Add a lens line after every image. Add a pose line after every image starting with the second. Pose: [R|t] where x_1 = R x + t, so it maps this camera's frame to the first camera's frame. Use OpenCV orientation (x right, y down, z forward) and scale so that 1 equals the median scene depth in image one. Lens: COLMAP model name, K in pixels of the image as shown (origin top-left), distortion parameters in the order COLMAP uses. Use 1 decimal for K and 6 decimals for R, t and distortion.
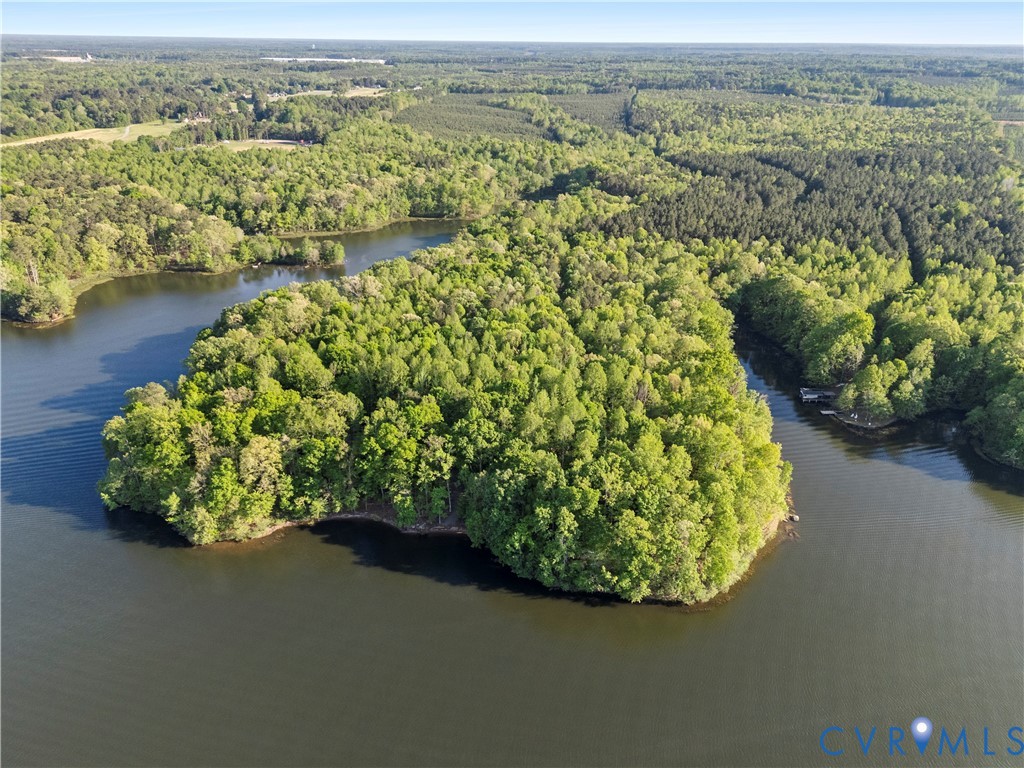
lens RADIAL K [[756.0, 0, 512.0], [0, 756.0, 384.0], [0, 0, 1]] dist [0.057515, -0.055778]
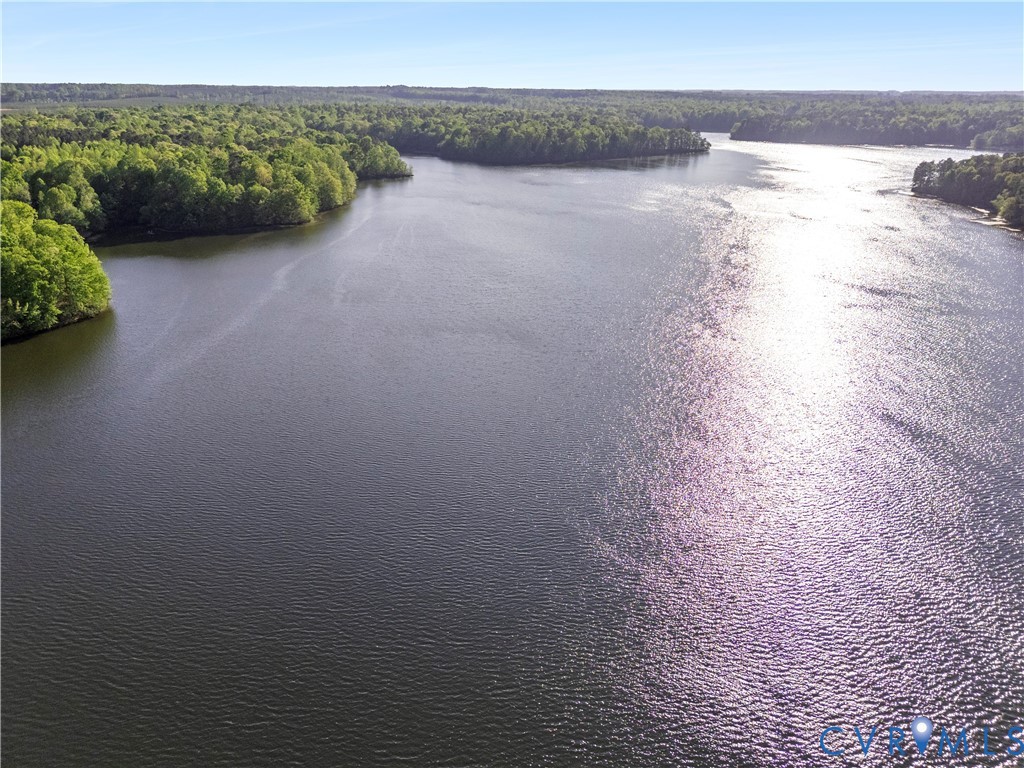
lens RADIAL K [[756.0, 0, 512.0], [0, 756.0, 384.0], [0, 0, 1]] dist [0.057515, -0.055778]
pose [[0.321113, -0.349478, 0.880200, -0.447319], [0.389467, 0.895922, 0.213635, 0.287894], [-0.863251, 0.274208, 0.423802, 0.023366]]
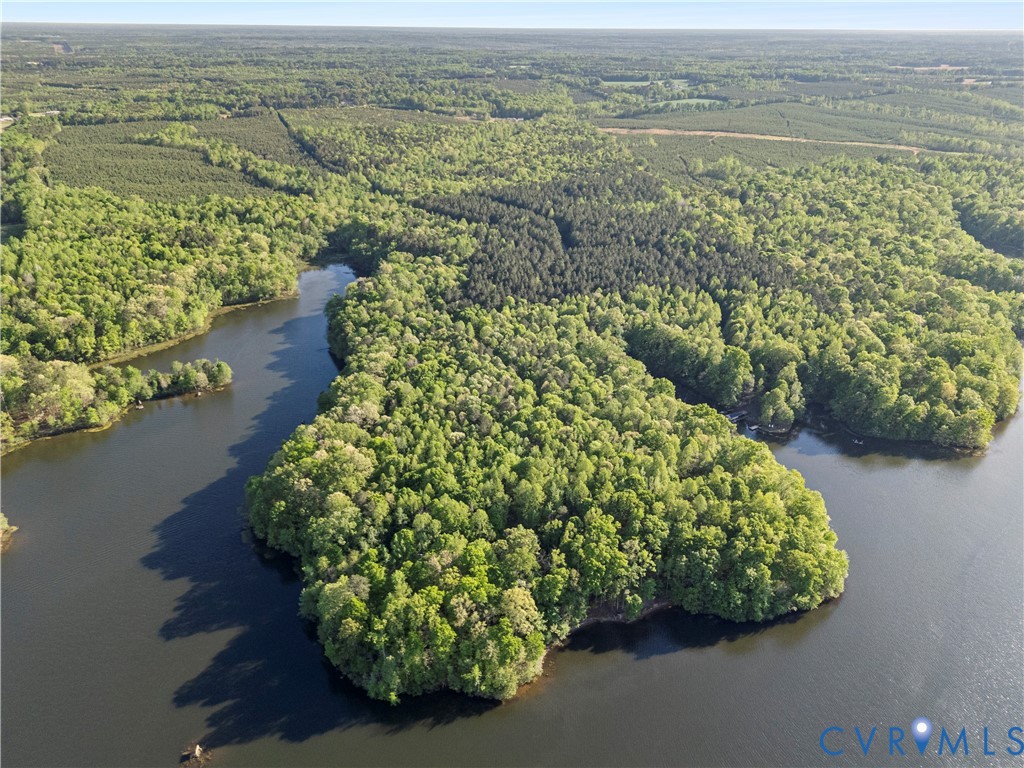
lens RADIAL K [[756.0, 0, 512.0], [0, 756.0, 384.0], [0, 0, 1]] dist [0.057515, -0.055778]
pose [[0.850908, -0.227560, 0.473469, -0.706462], [0.216921, 0.973081, 0.077840, -0.285441], [-0.478437, 0.036471, 0.877364, -0.023788]]
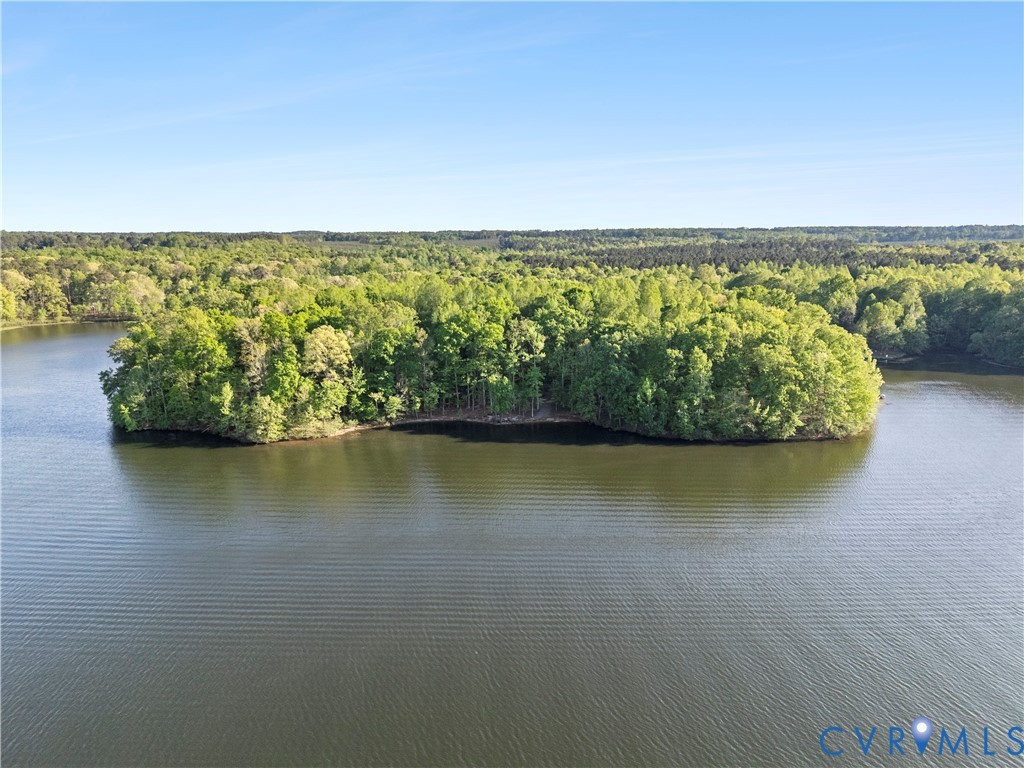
lens RADIAL K [[756.0, 0, 512.0], [0, 756.0, 384.0], [0, 0, 1]] dist [0.057515, -0.055778]
pose [[0.979184, -0.051394, 0.196358, -0.256411], [0.095098, 0.970824, -0.220128, 0.299054], [-0.179316, 0.234219, 0.955504, 0.130754]]
